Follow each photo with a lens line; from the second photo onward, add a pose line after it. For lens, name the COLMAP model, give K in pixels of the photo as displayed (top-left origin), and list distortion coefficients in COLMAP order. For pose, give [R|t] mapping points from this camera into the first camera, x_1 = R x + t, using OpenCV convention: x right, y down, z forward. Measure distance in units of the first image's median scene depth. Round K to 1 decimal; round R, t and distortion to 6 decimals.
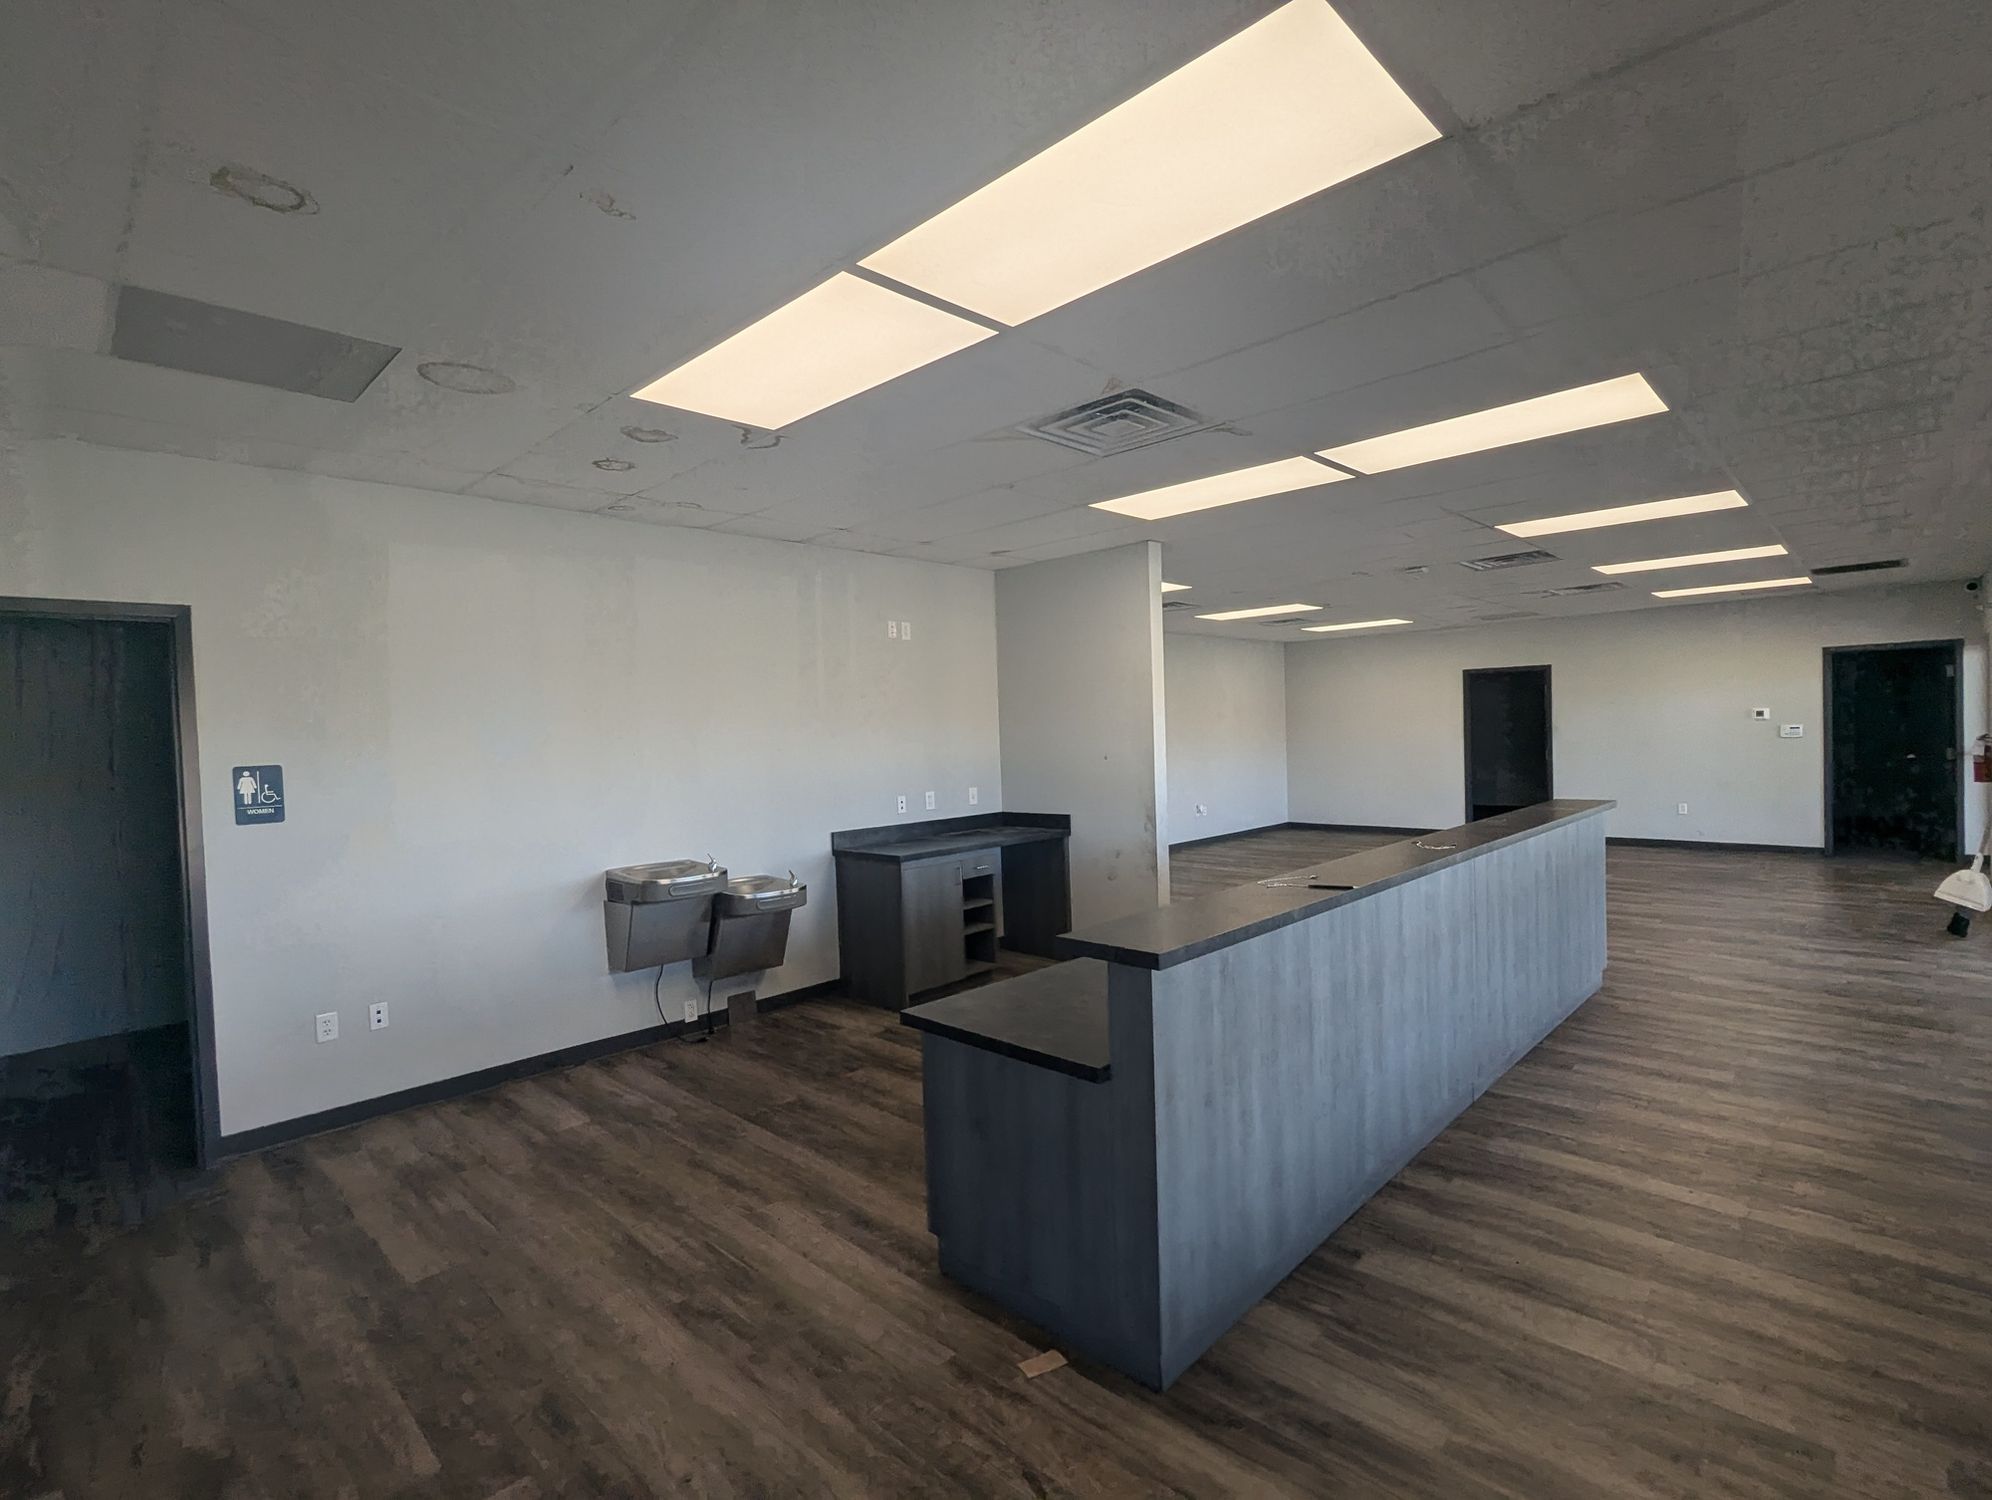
lens RADIAL K [[943.6, 0, 996.0], [0, 943.6, 750.0], [0, 0, 1]] dist [-0.000382, -0.000011]
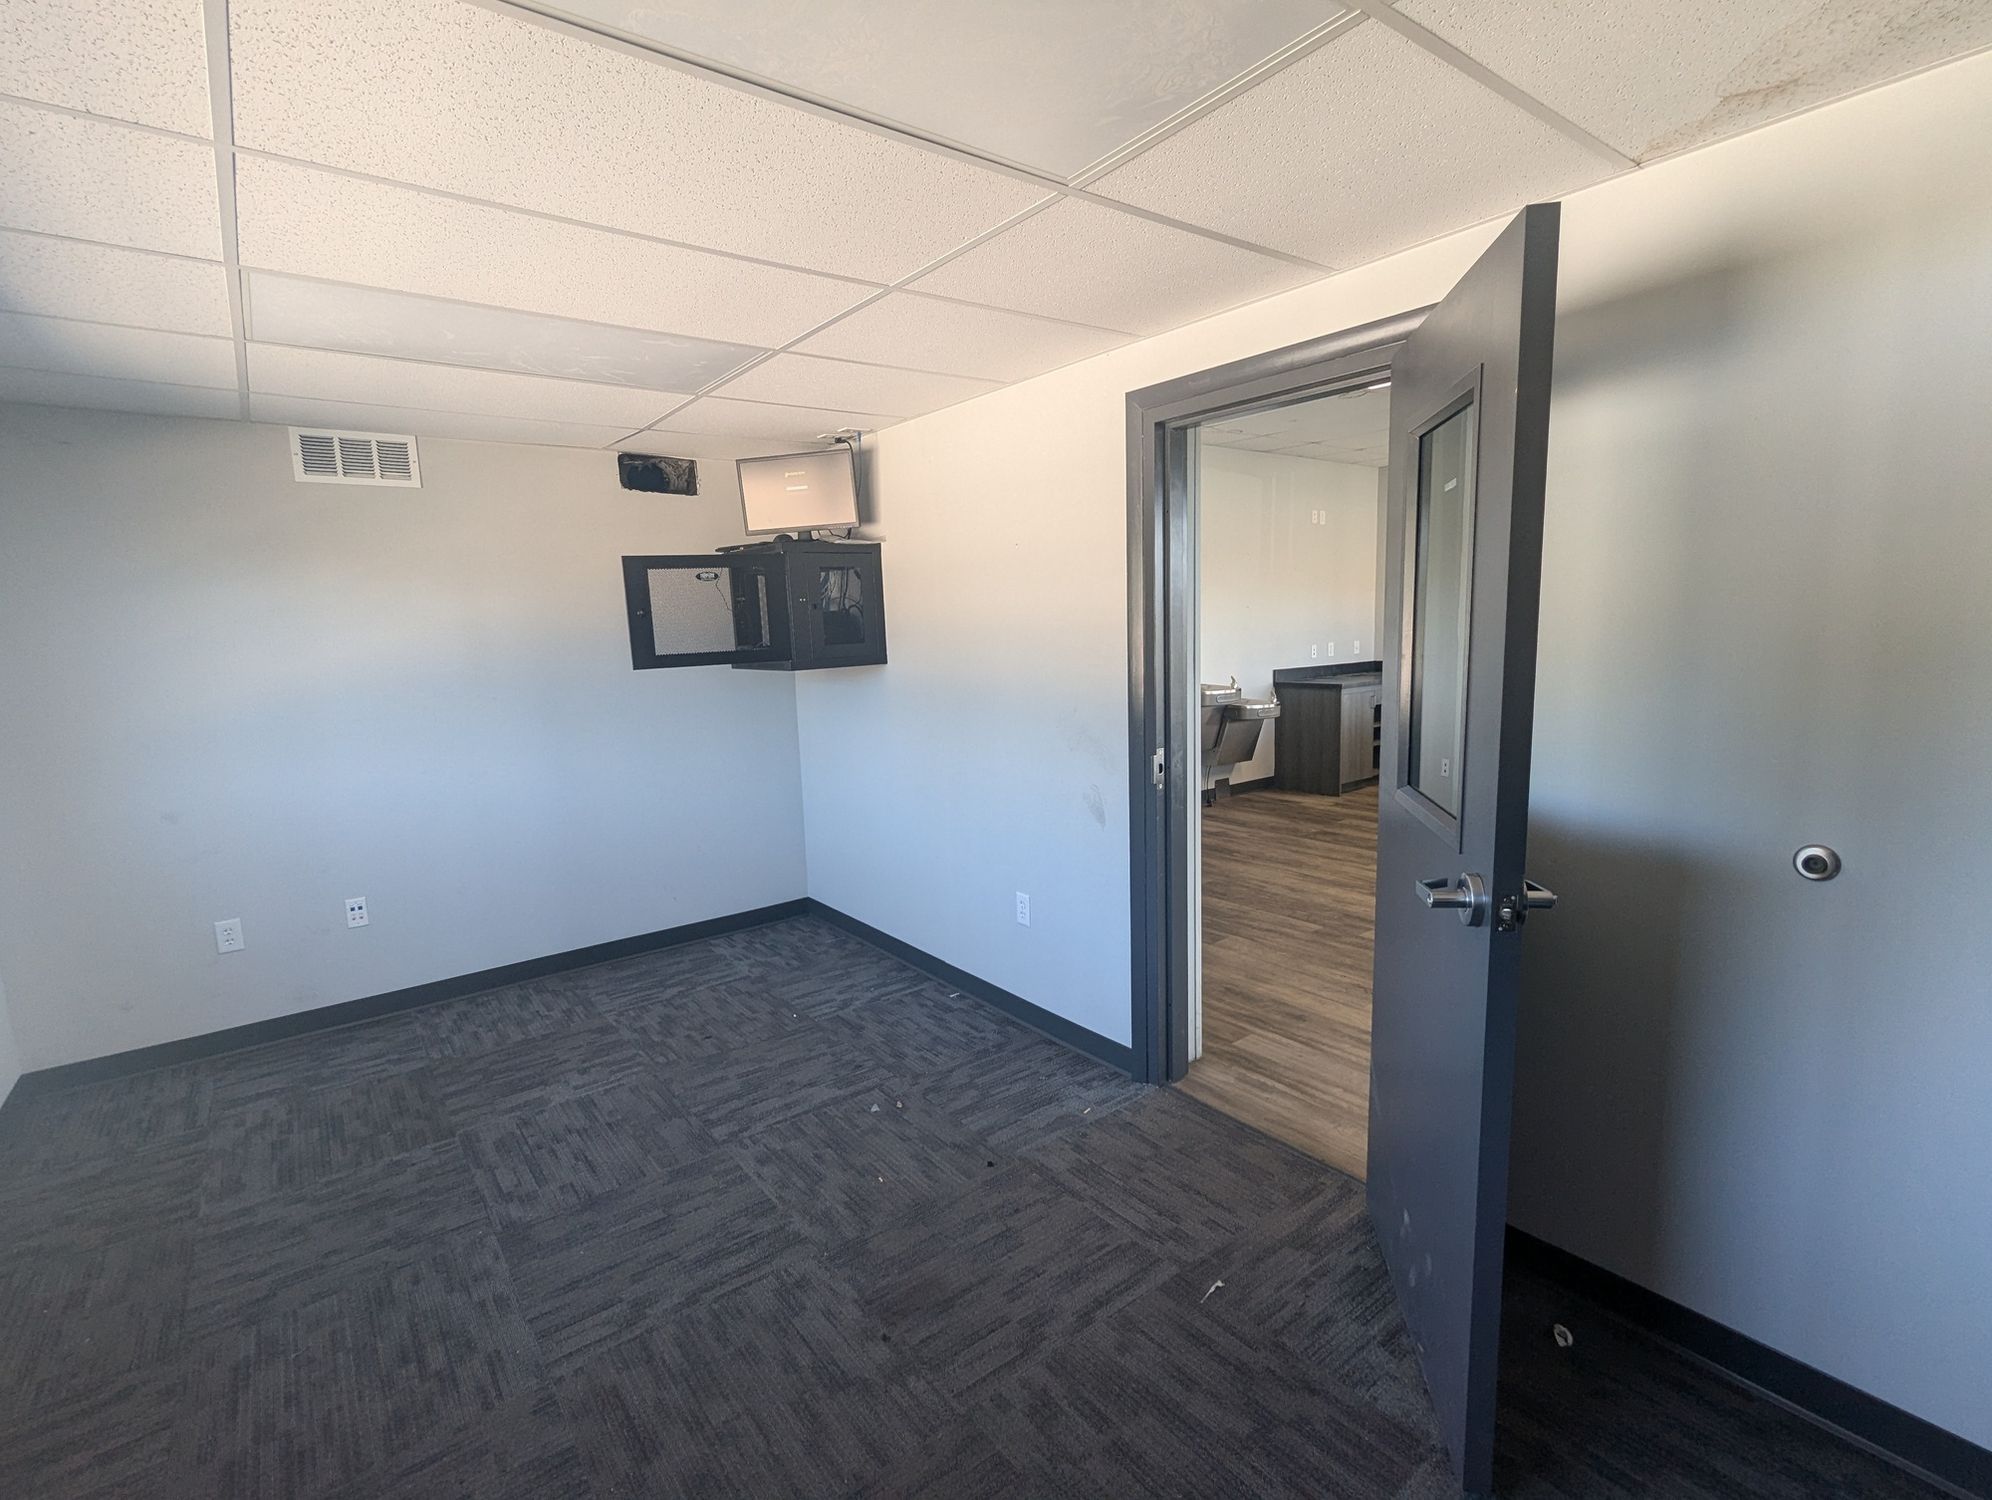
lens RADIAL K [[943.6, 0, 996.0], [0, 943.6, 750.0], [0, 0, 1]] dist [-0.000382, -0.000011]
pose [[0.988810, 0.023852, -0.147262, -0.399341], [-0.006160, 0.992821, 0.119449, 0.046119], [0.149054, -0.117205, 0.981858, -0.449212]]
